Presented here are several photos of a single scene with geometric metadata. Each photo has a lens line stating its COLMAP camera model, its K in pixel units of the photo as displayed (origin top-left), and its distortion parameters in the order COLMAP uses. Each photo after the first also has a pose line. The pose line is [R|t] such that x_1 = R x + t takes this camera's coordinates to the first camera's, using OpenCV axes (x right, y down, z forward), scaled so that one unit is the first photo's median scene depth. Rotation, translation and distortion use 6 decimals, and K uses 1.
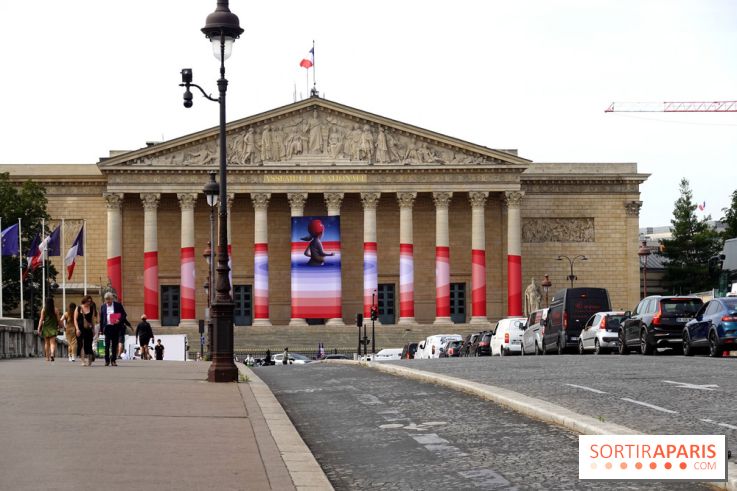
lens RADIAL K [[3716.5, 0, 368.5], [0, 3716.5, 245.5], [0, 0, 1]] dist [0.357071, -14.202792]
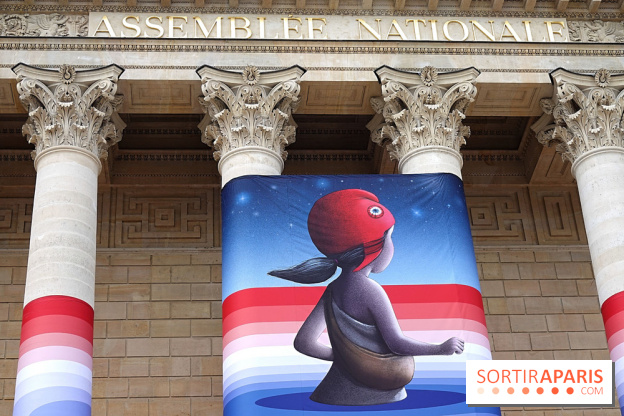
lens RADIAL K [[1248.0, 0, 312.0], [0, 1248.0, 208.0], [0, 0, 1]] dist [0.000477, -0.136378]
pose [[0.998972, -0.040226, 0.020915, -0.017434], [0.045251, 0.856128, -0.514778, 0.027579], [0.002802, 0.515195, 0.857068, 0.943733]]
